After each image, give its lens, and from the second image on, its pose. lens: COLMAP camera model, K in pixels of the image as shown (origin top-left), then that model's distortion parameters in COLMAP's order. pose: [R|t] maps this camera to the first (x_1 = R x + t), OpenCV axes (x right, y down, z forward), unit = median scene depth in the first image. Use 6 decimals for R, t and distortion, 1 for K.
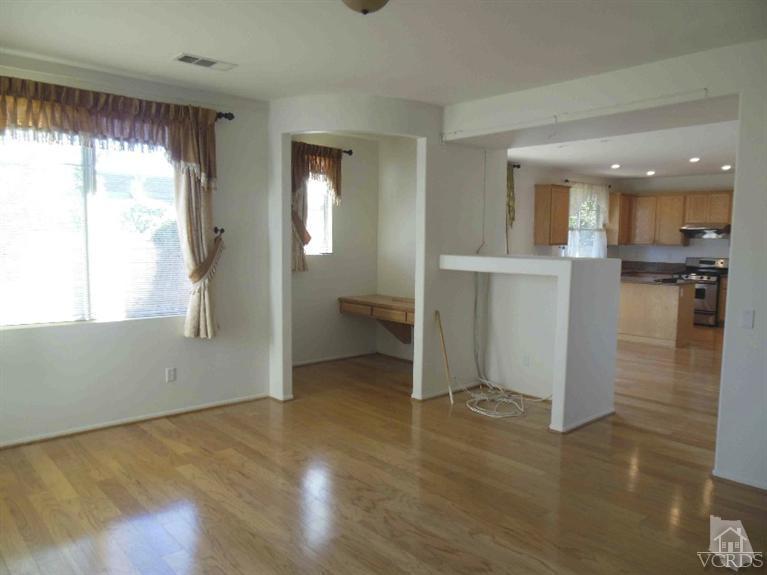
lens RADIAL K [[573.5, 0, 383.5], [0, 573.5, 287.5], [0, 0, 1]] dist [-0.114594, 0.156590]
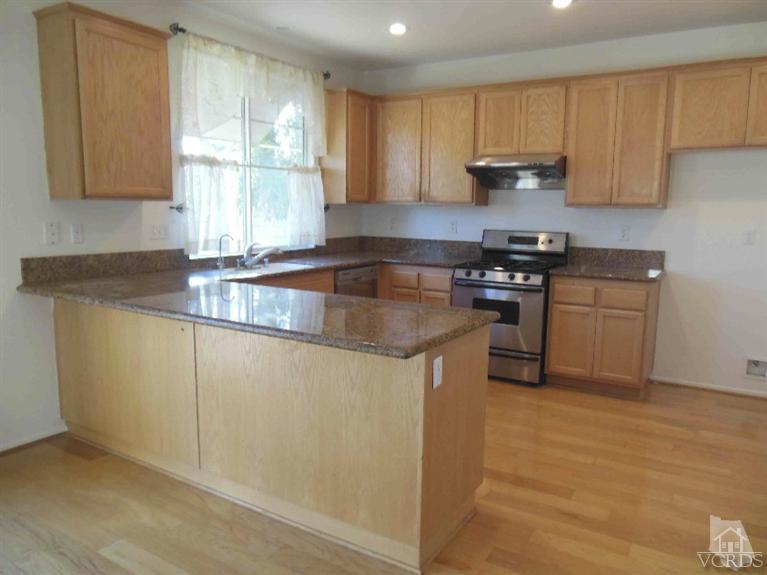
lens RADIAL K [[573.5, 0, 383.5], [0, 573.5, 287.5], [0, 0, 1]] dist [-0.114594, 0.156590]
pose [[0.959471, -0.037071, 0.279359, 0.332646], [0.022708, 0.998257, 0.054479, -0.034048], [-0.280891, -0.045928, 0.958640, 0.578292]]
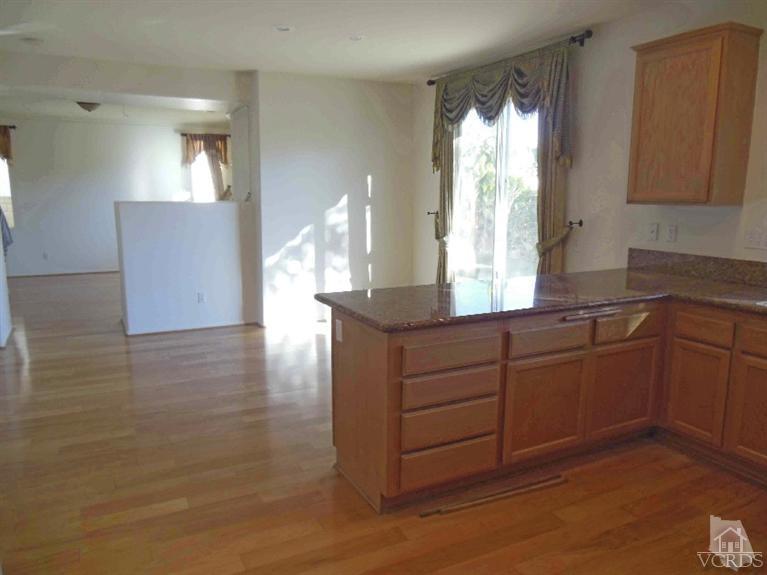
lens RADIAL K [[573.5, 0, 383.5], [0, 573.5, 287.5], [0, 0, 1]] dist [-0.114594, 0.156590]
pose [[-0.258238, 0.146742, -0.954872, 0.659683], [-0.089920, 0.980455, 0.174991, -0.064027], [0.961887, 0.131052, -0.239996, 0.850309]]
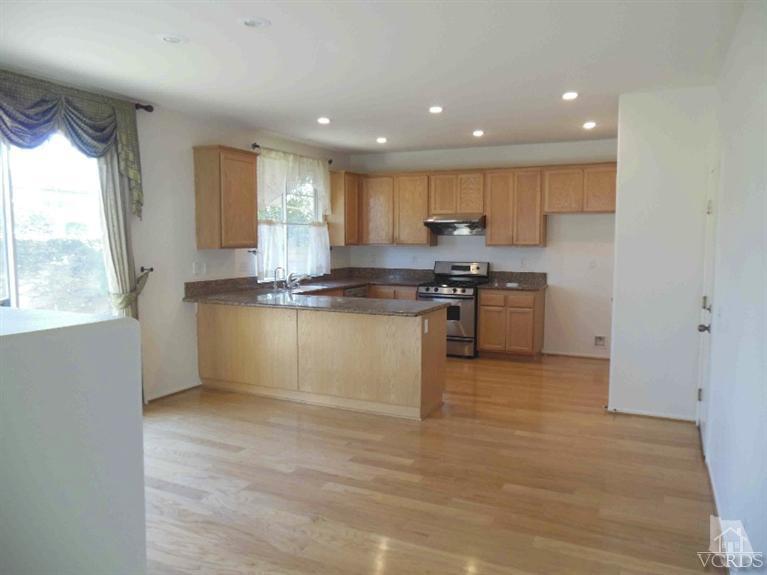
lens RADIAL K [[573.5, 0, 383.5], [0, 573.5, 287.5], [0, 0, 1]] dist [-0.114594, 0.156590]
pose [[0.923445, -0.042319, 0.381391, 0.201283], [0.043771, 0.999030, 0.004871, -0.027380], [-0.381227, 0.012196, 0.924401, 0.354131]]
